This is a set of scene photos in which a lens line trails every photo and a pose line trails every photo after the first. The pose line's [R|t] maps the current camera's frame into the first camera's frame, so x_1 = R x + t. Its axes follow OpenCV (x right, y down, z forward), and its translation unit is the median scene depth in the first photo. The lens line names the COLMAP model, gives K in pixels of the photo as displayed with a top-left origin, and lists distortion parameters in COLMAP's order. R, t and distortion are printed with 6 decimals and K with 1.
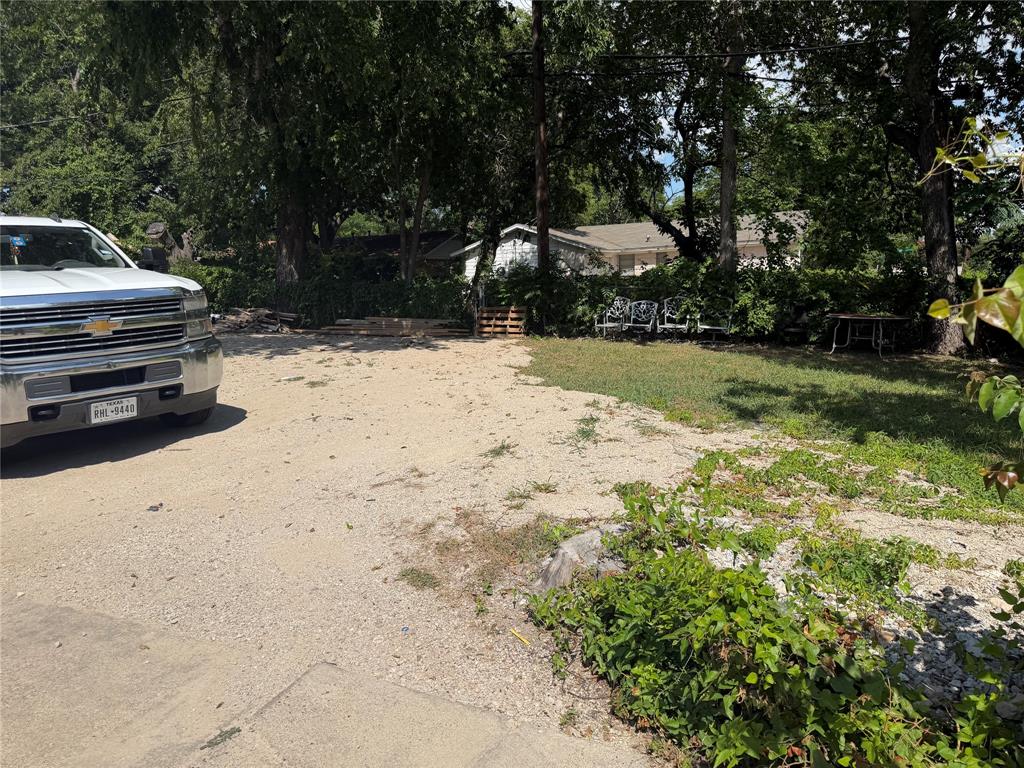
lens RADIAL K [[705.1, 0, 512.7], [0, 705.1, 400.2], [0, 0, 1]] dist [0.050866, -0.064432]
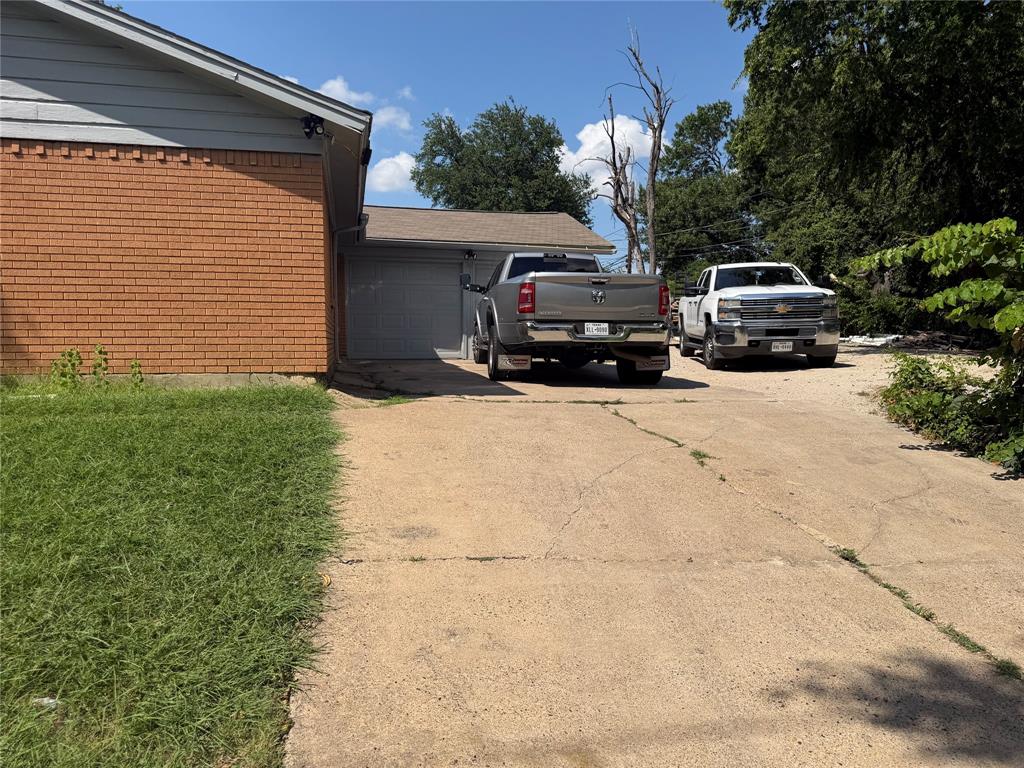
lens RADIAL K [[729.2, 0, 518.8], [0, 729.2, 384.3], [0, 0, 1]] dist [0.116932, -0.199376]
pose [[0.591484, 0.095706, -0.800617, 0.671563], [-0.166034, 0.986108, -0.004784, 0.230958], [0.789037, 0.135759, 0.599157, -0.838074]]
